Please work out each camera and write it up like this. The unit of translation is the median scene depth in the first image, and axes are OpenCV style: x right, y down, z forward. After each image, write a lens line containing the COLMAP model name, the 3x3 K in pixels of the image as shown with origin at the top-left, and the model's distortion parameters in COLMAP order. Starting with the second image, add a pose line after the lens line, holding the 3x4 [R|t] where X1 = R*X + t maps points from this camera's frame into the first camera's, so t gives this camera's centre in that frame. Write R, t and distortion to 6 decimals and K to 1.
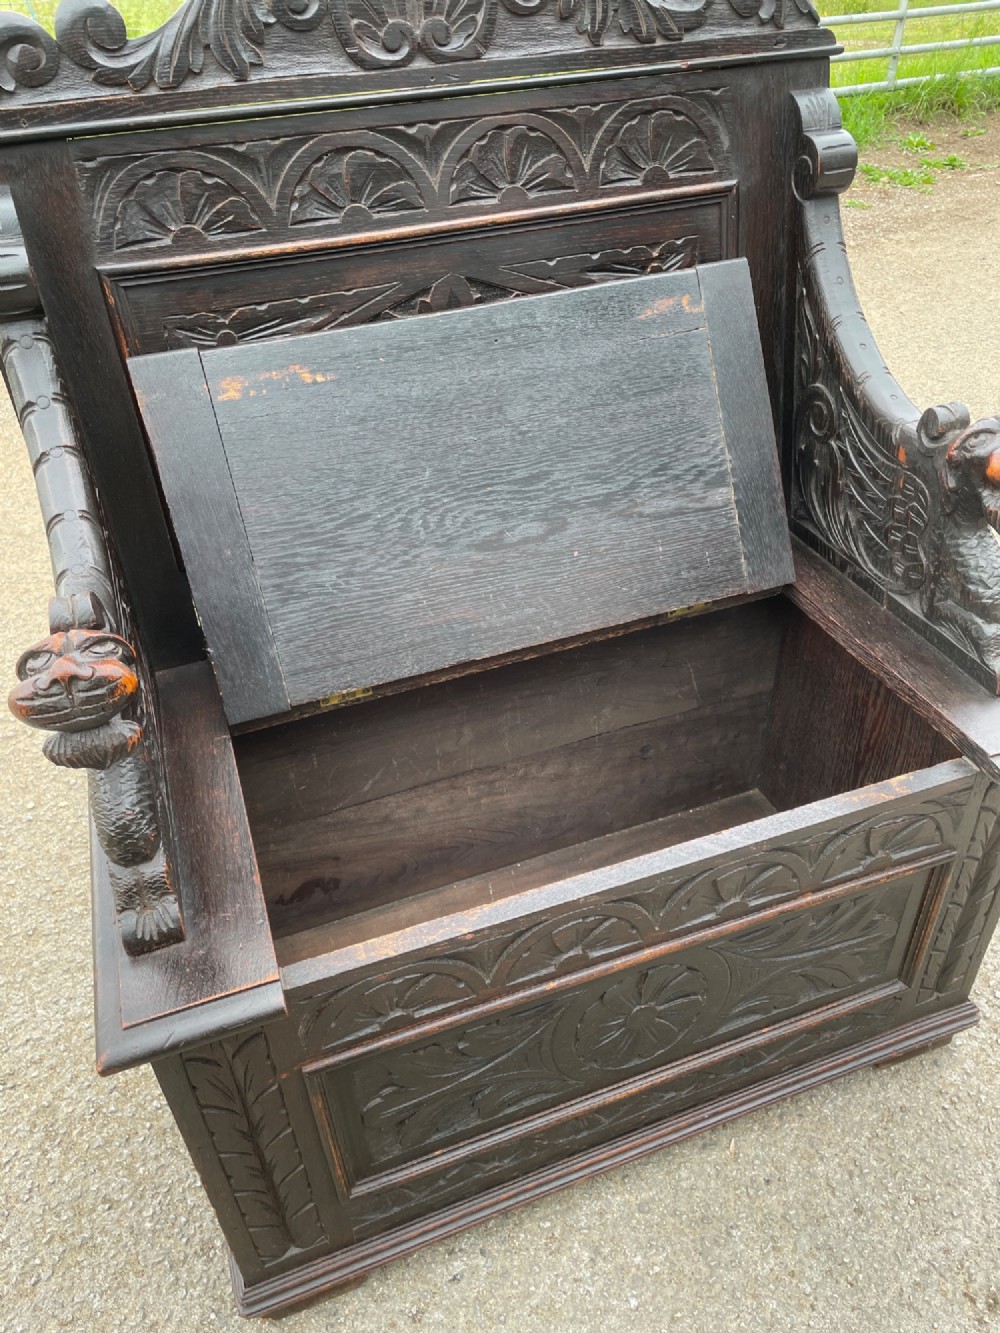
lens RADIAL K [[1001.1, 0, 496.8], [0, 1001.1, 679.0], [0, 0, 1]] dist [0.096308, -0.119380]
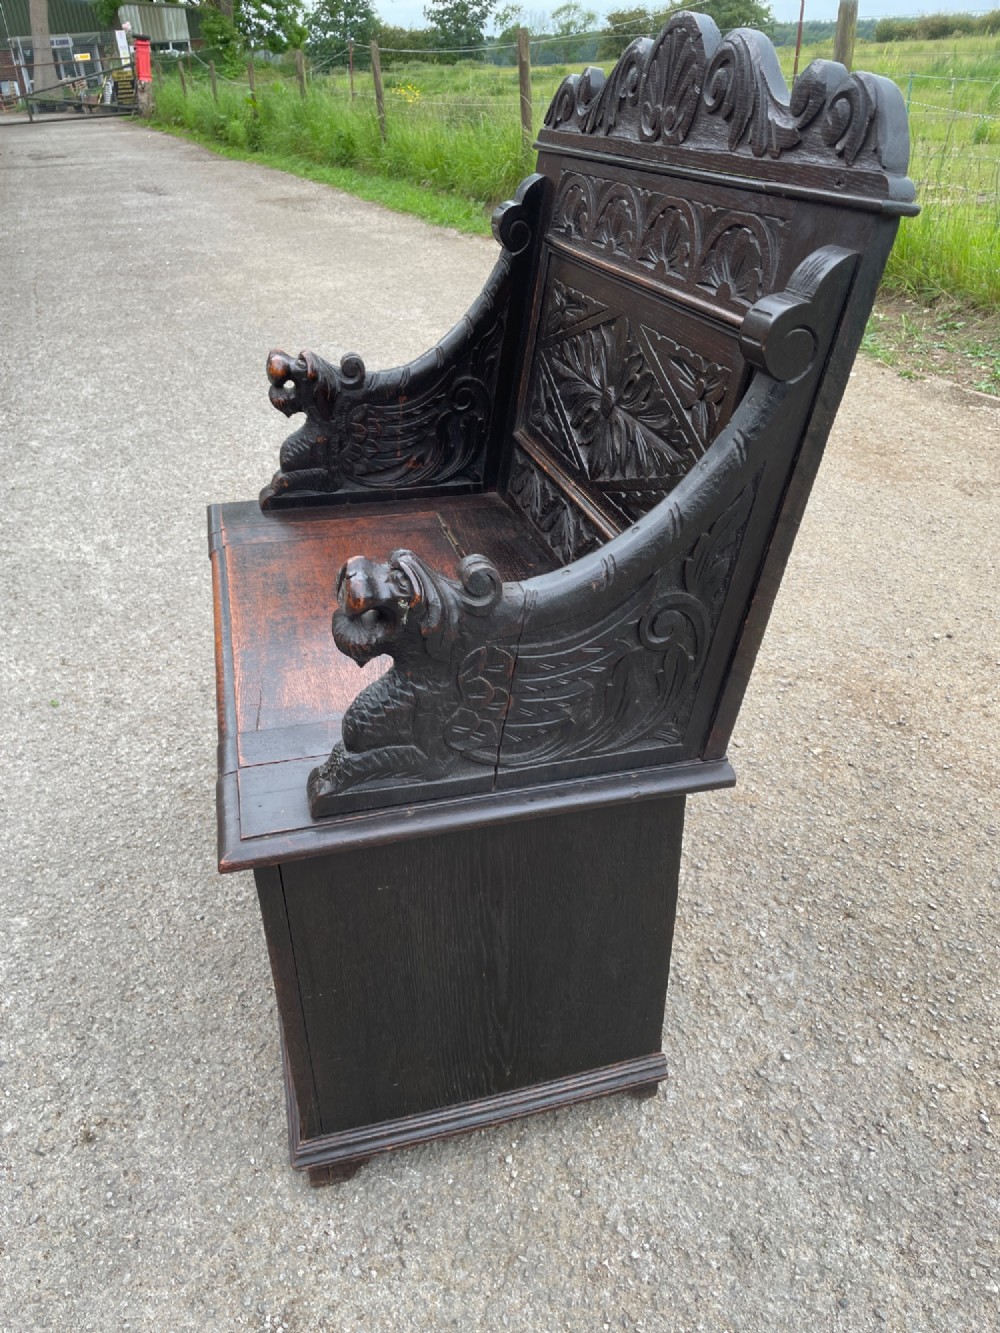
lens RADIAL K [[1001.1, 0, 496.8], [0, 1001.1, 679.0], [0, 0, 1]] dist [0.096308, -0.119380]
pose [[-0.088940, 0.545961, -0.833076, 1.183362], [-0.593051, 0.642947, 0.484674, -0.611394], [0.800238, 0.537164, 0.266599, 0.796654]]
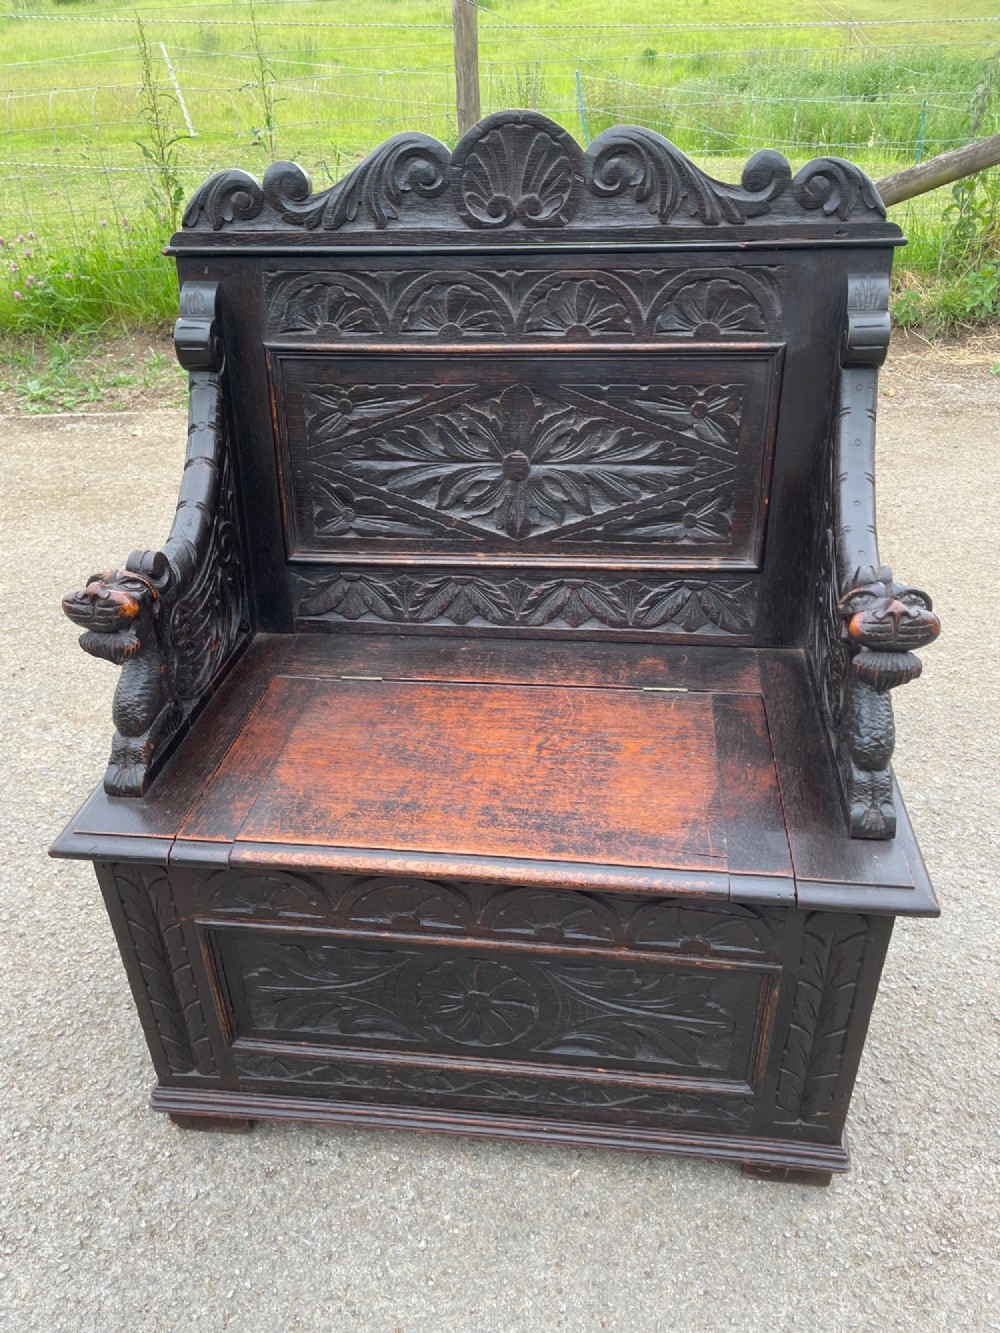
lens RADIAL K [[999.3, 0, 489.5], [0, 999.3, 680.1], [0, 0, 1]] dist [0.096417, -0.119289]
pose [[0.889616, 0.260063, -0.375435, 0.491756], [-0.284023, 0.958776, -0.008868, -0.023475], [0.357652, 0.114522, 0.926806, -0.137183]]
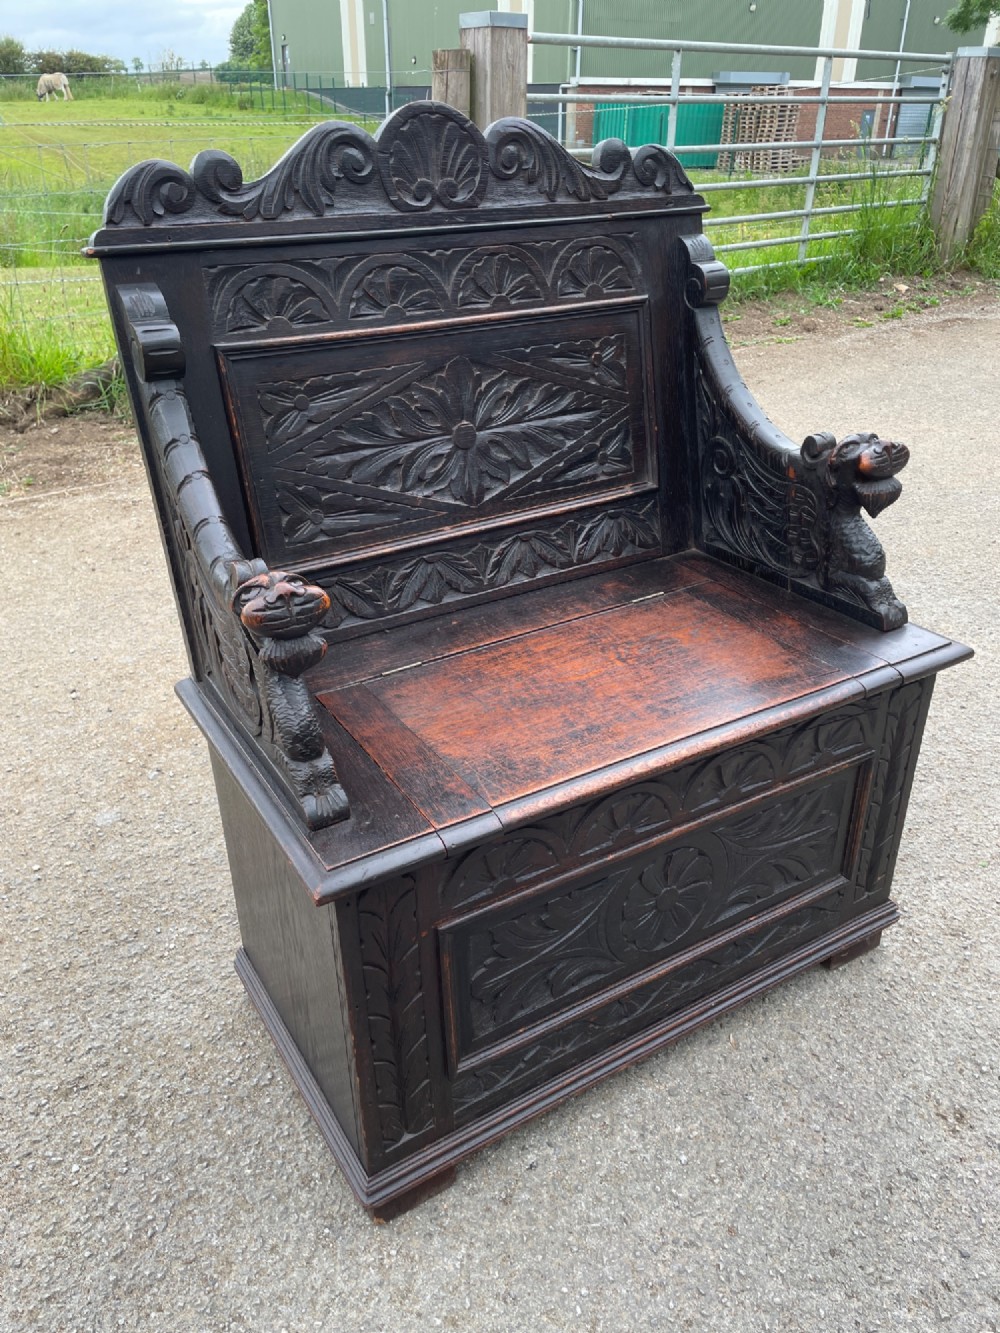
lens RADIAL K [[998.9, 0, 485.7], [0, 998.9, 673.3], [0, 0, 1]] dist [0.098780, -0.123739]
pose [[0.982757, -0.067594, 0.172103, -0.269575], [0.096419, 0.981558, -0.165065, 0.236983], [-0.157771, 0.178813, 0.971151, -0.227472]]
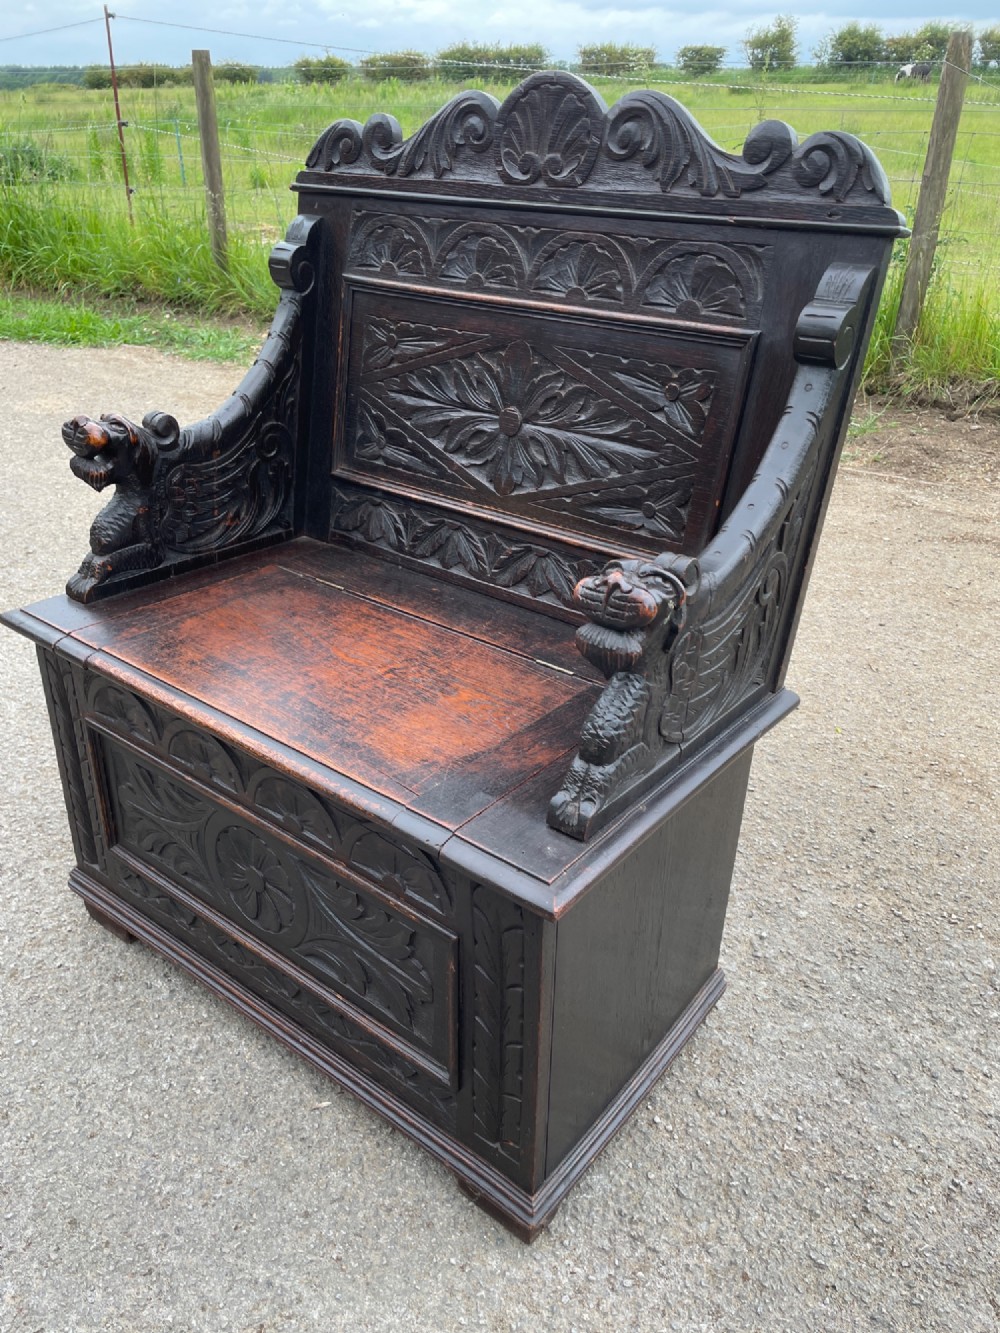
lens RADIAL K [[999.2, 0, 496.3], [0, 999.2, 674.1], [0, 0, 1]] dist [0.094160, -0.115616]
pose [[0.522836, 0.452471, -0.722435, 1.057575], [-0.554152, 0.824394, 0.115282, -0.179877], [0.647733, 0.340065, 0.681760, 0.250974]]
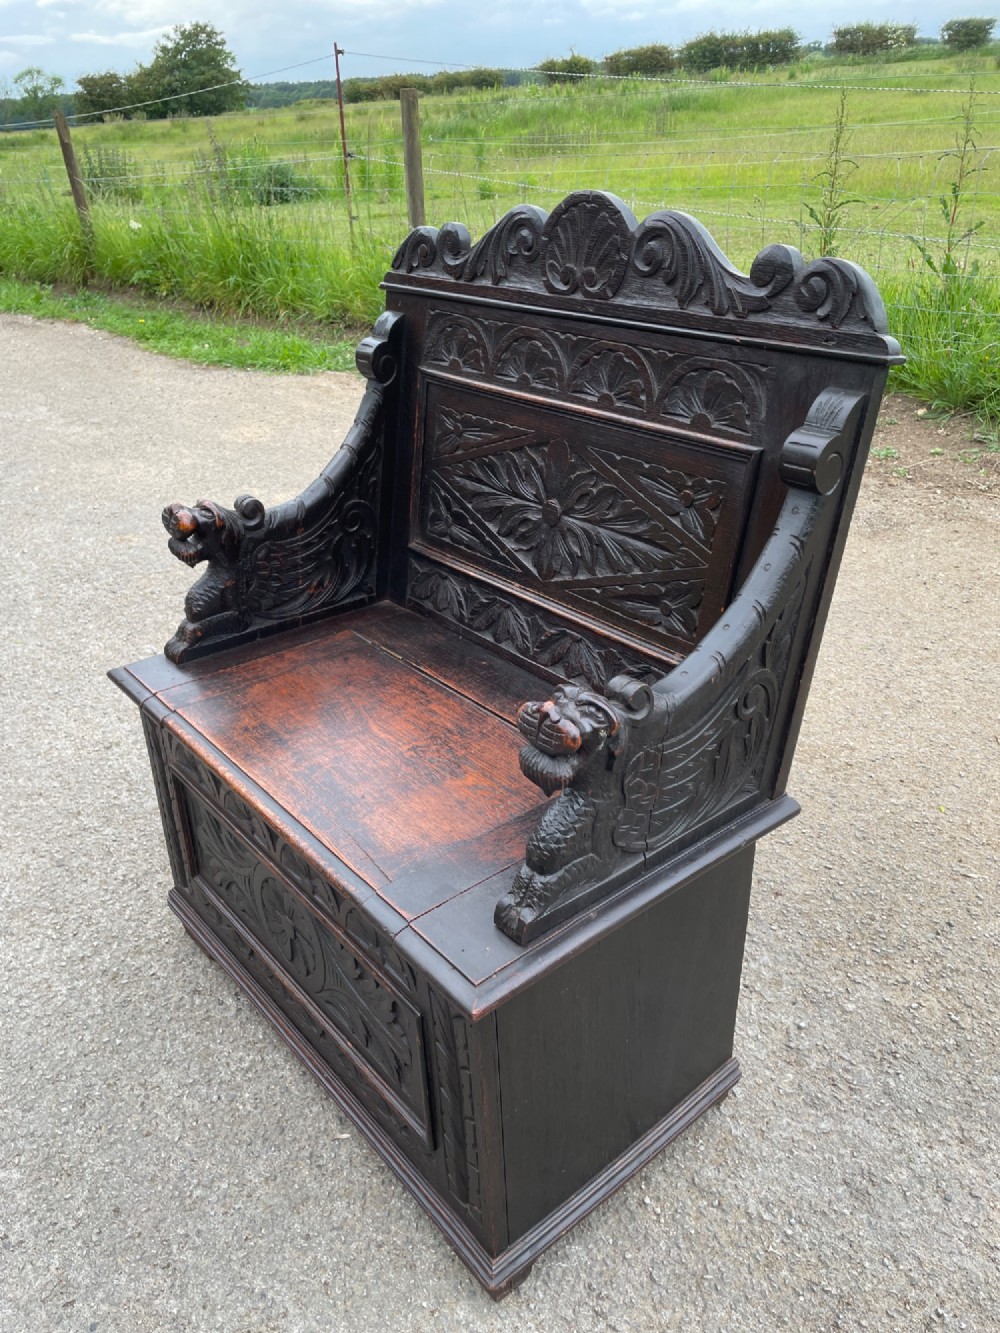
lens RADIAL K [[998.3, 0, 495.3], [0, 998.3, 676.9], [0, 0, 1]] dist [0.099767, -0.122750]
pose [[0.336830, 0.480009, -0.810023, 1.166454], [-0.560792, 0.793334, 0.236926, -0.416130], [0.756345, 0.374451, 0.536404, 0.334570]]
